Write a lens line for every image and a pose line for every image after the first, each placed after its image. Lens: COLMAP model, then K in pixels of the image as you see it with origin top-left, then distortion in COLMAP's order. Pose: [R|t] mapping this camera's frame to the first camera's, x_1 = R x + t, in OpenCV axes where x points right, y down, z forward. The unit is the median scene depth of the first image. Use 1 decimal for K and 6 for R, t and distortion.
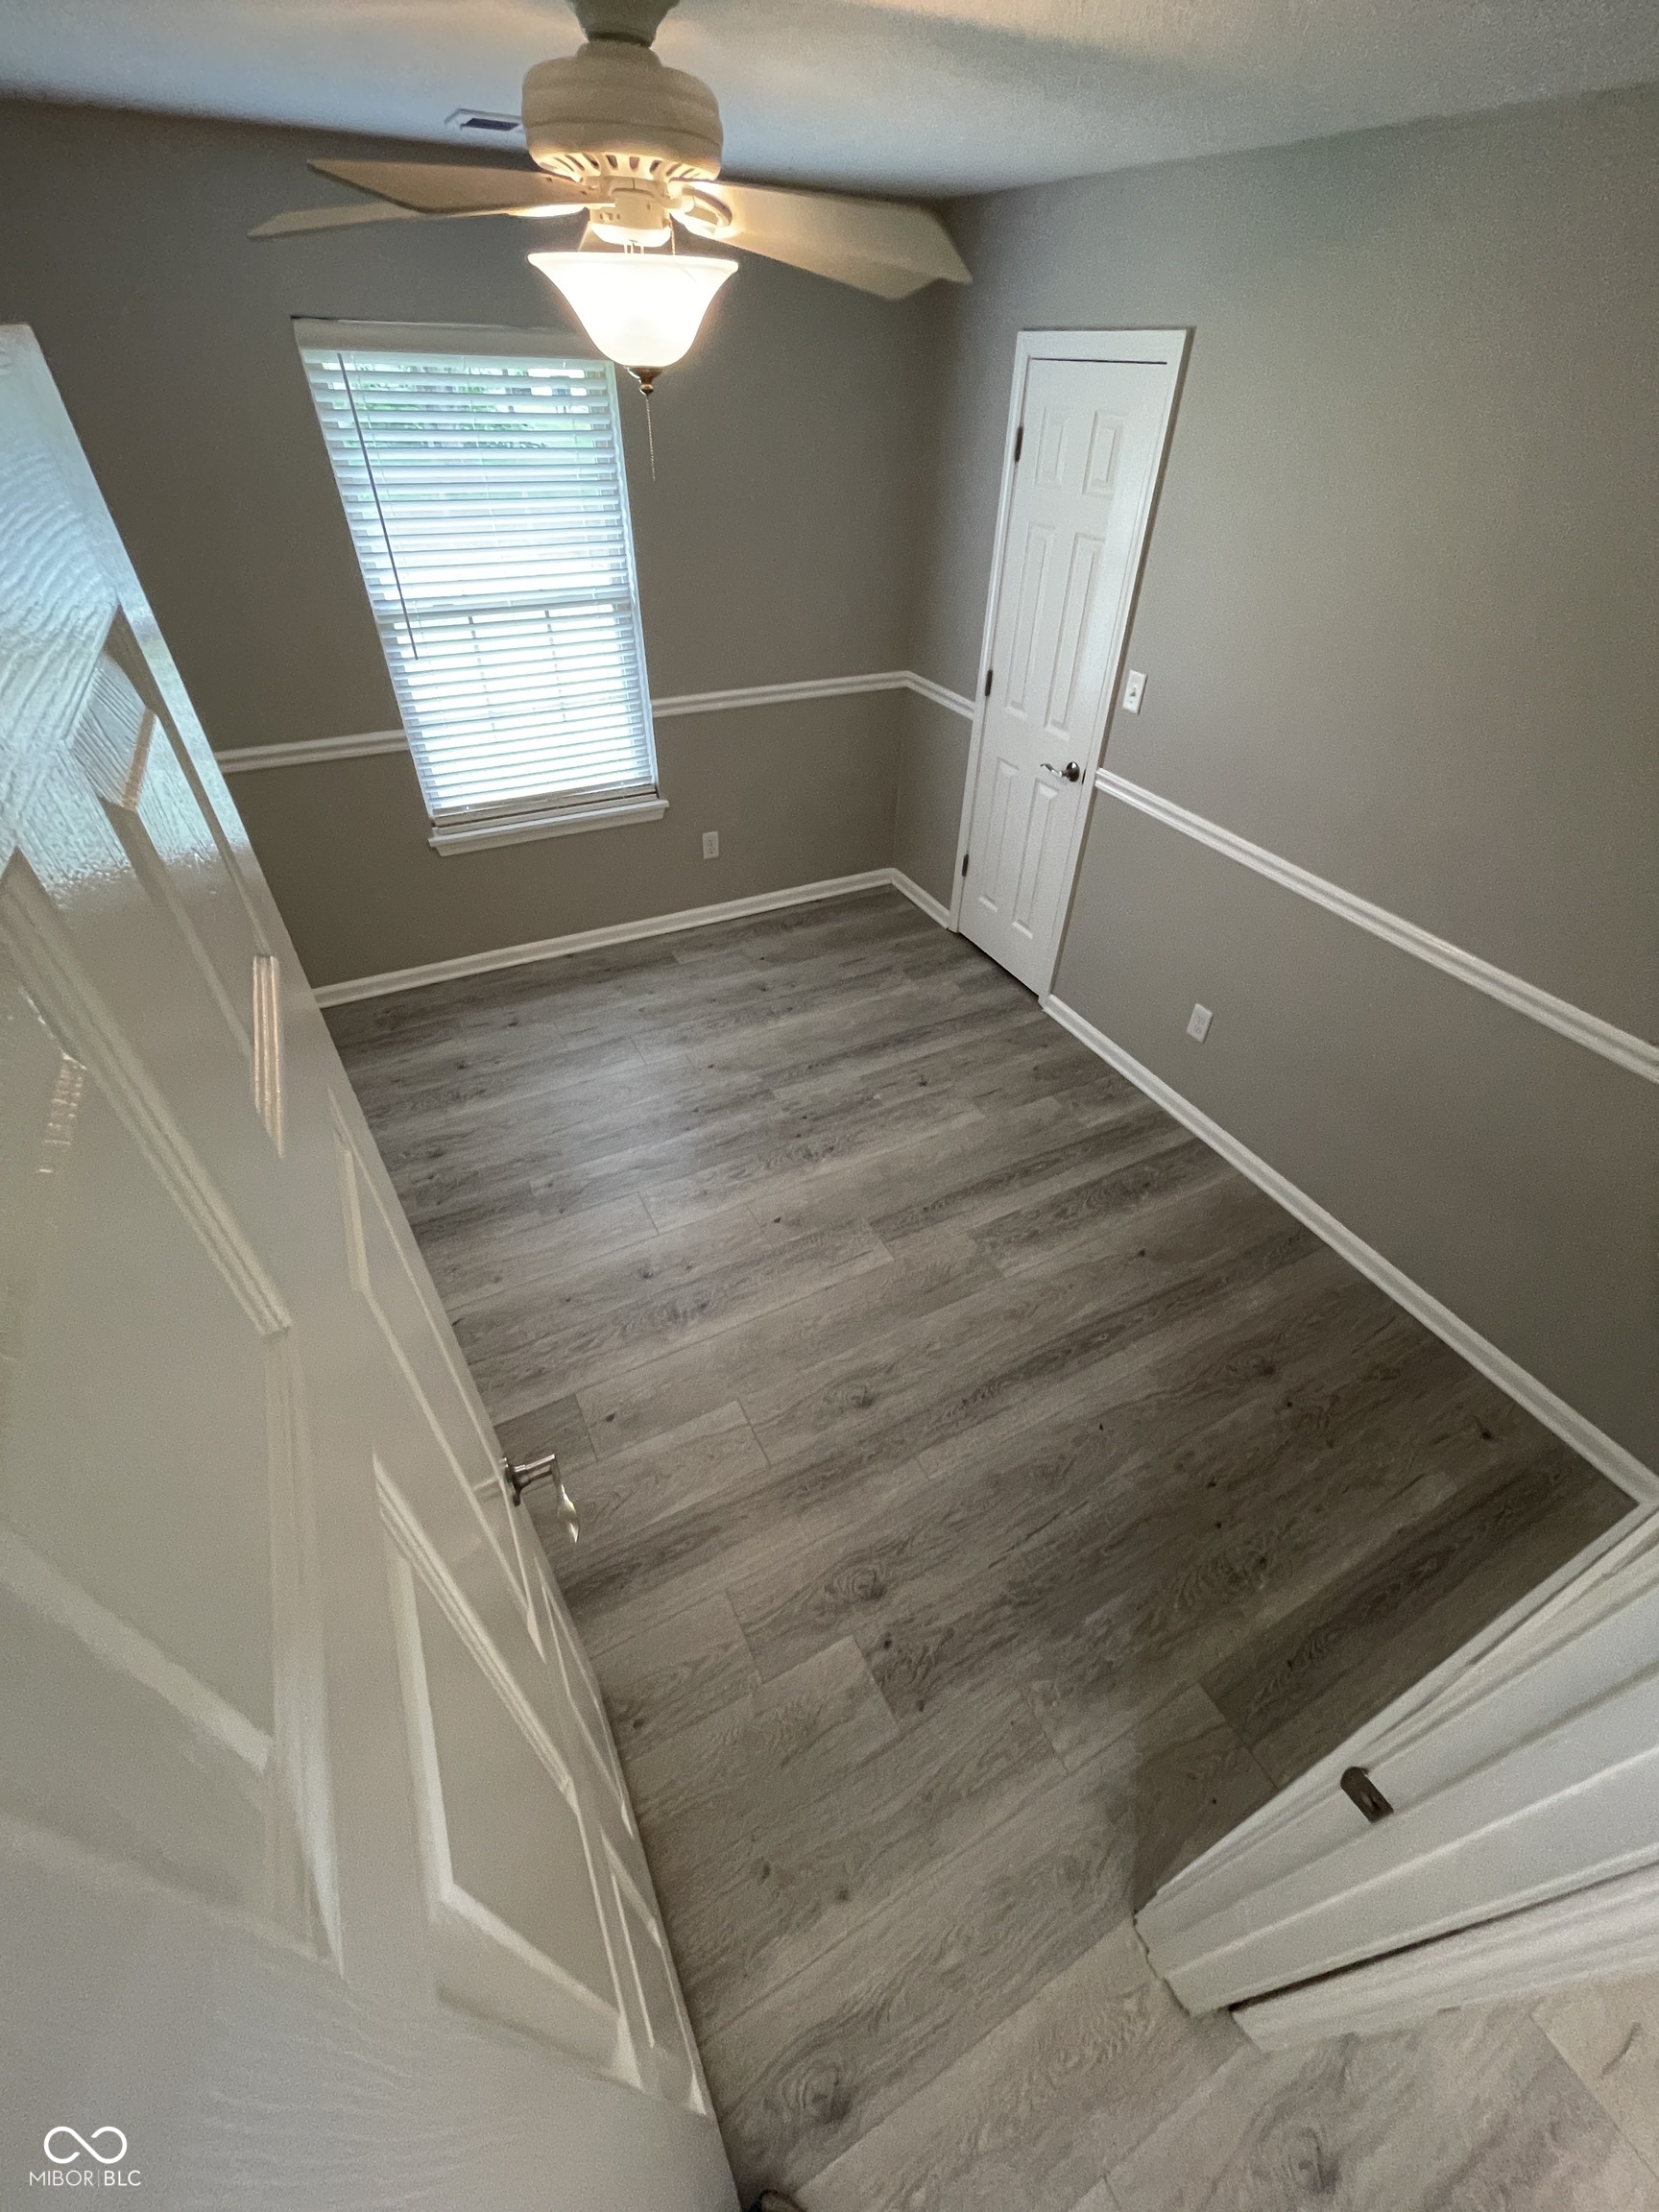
lens RADIAL K [[889.4, 0, 842.7], [0, 889.4, 1104.7], [0, 0, 1]] dist [0.000246, -0.000086]
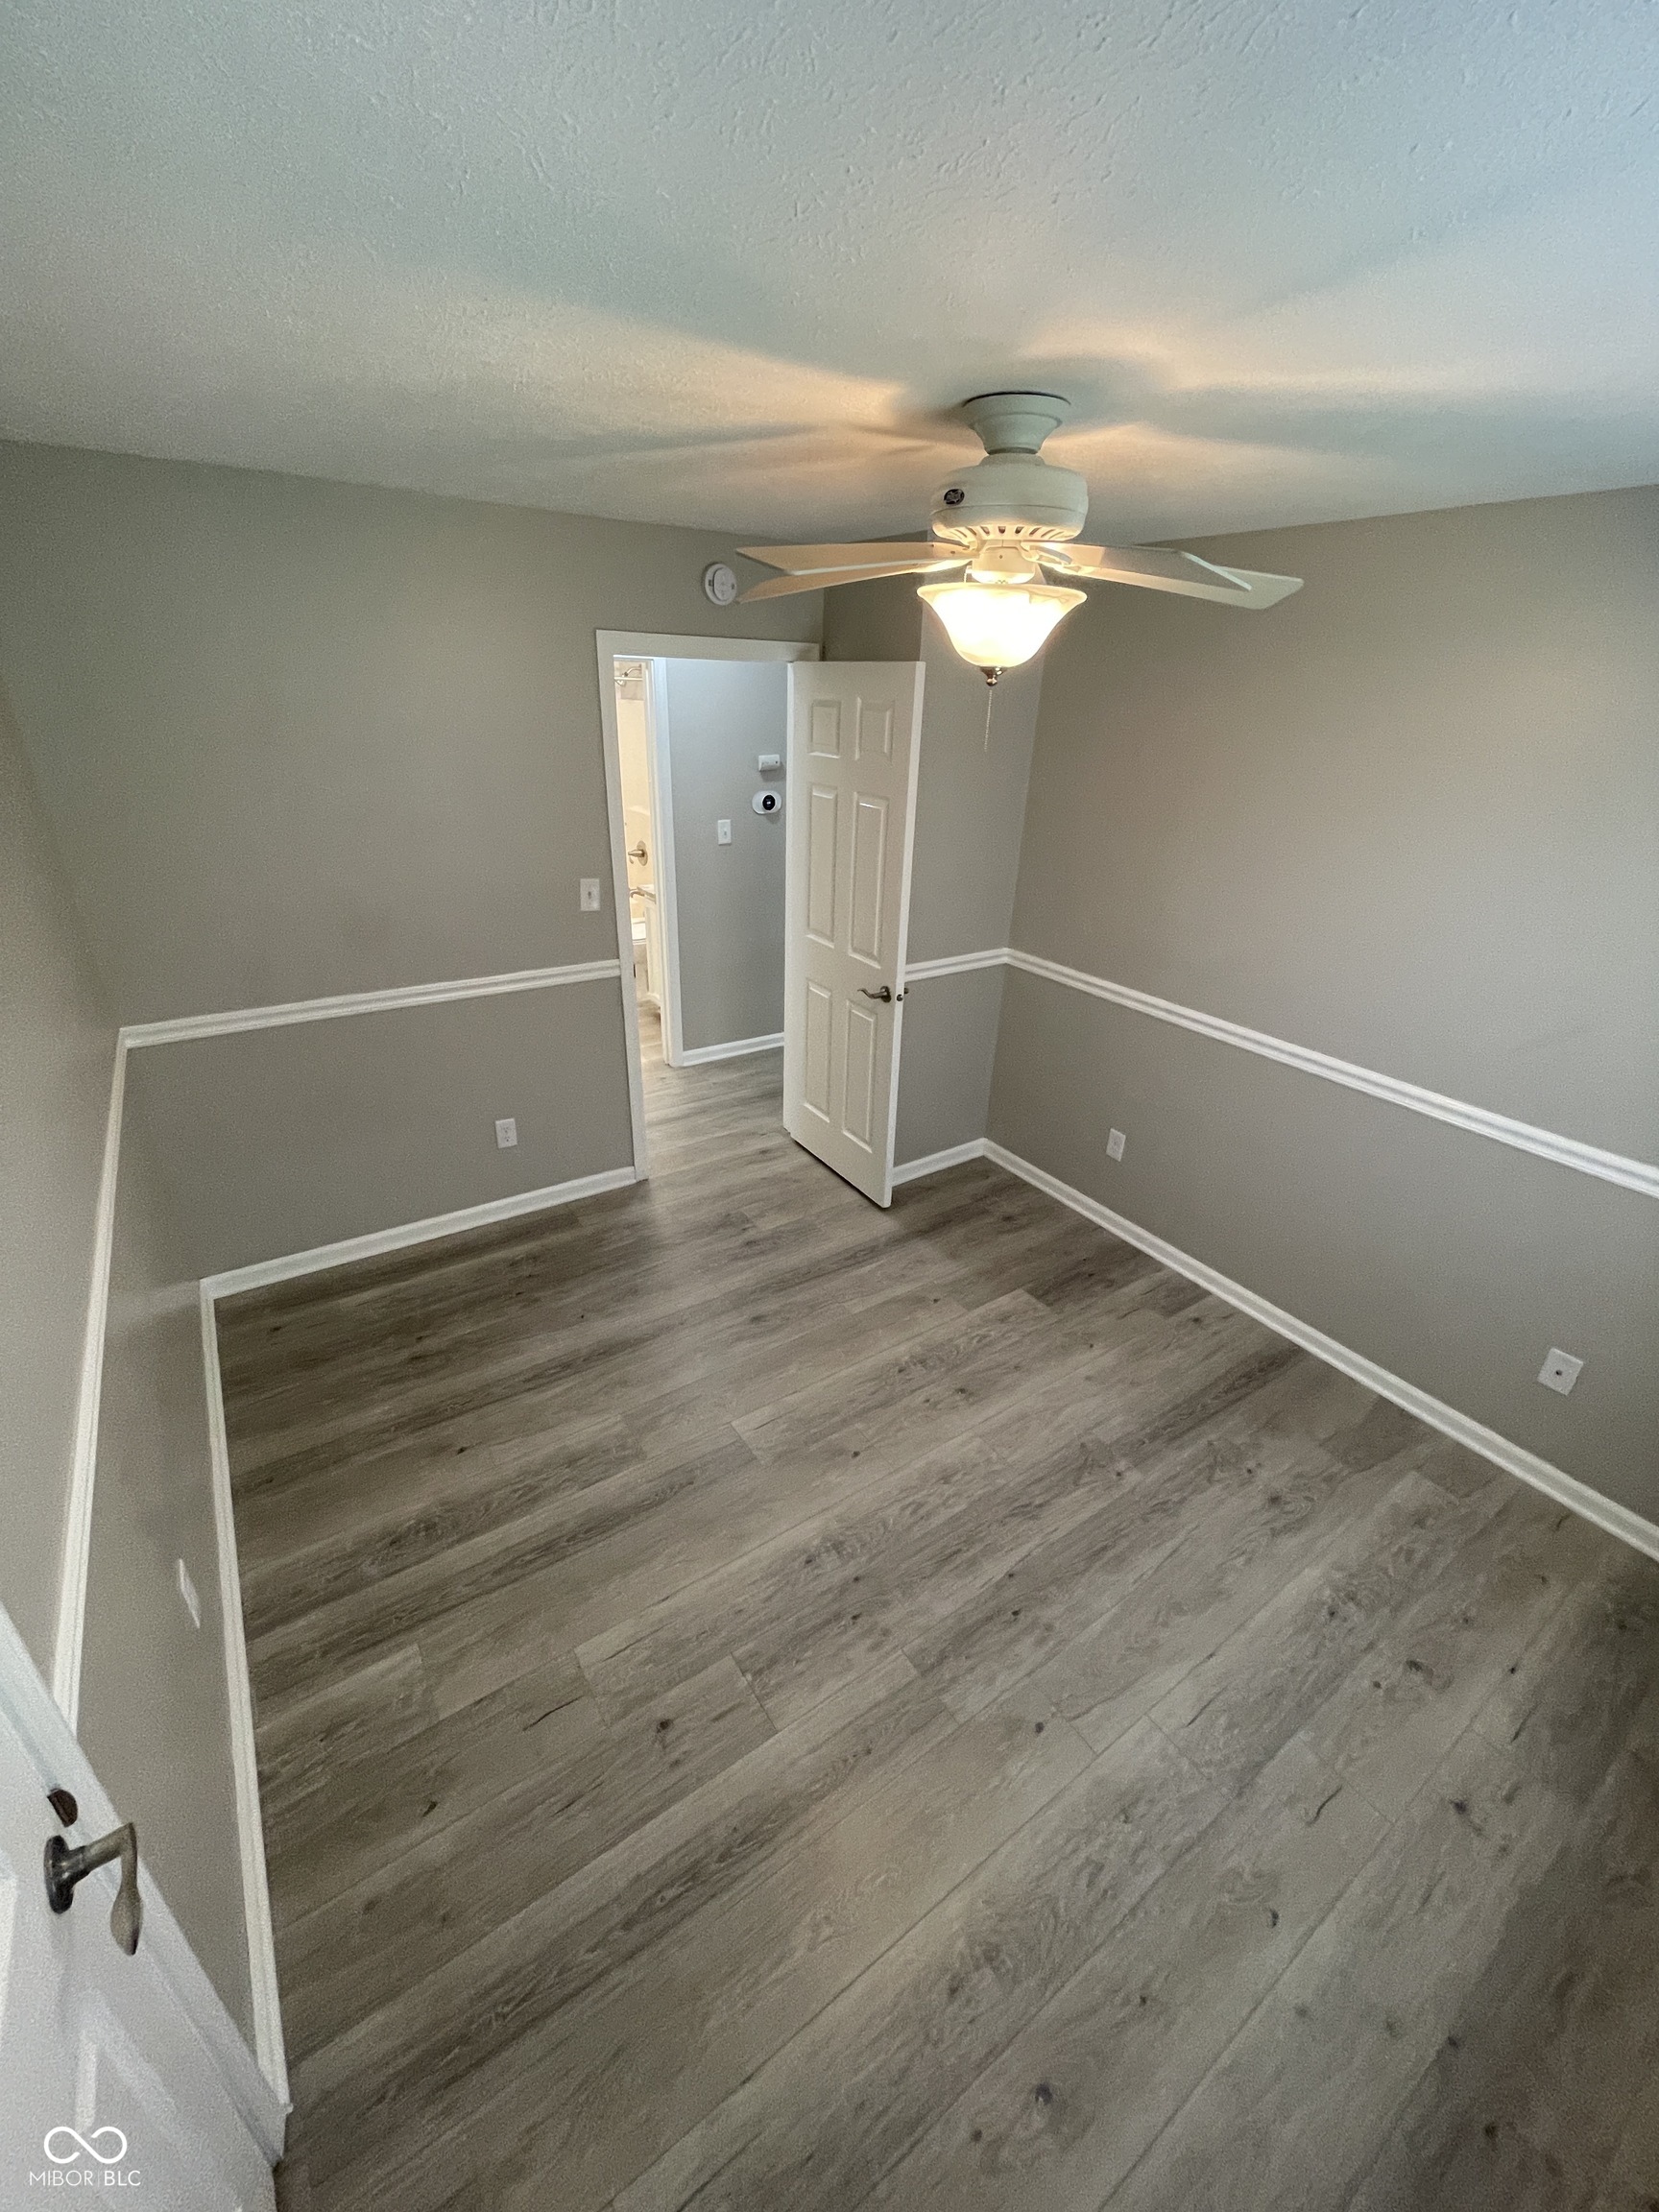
lens RADIAL K [[889.4, 0, 842.7], [0, 889.4, 1104.7], [0, 0, 1]] dist [0.000246, -0.000086]
pose [[-0.991082, -0.005575, -0.133137, 0.060718], [-0.123857, 0.407084, 0.904954, -0.791515], [0.049153, 0.913374, -0.404144, 0.966987]]
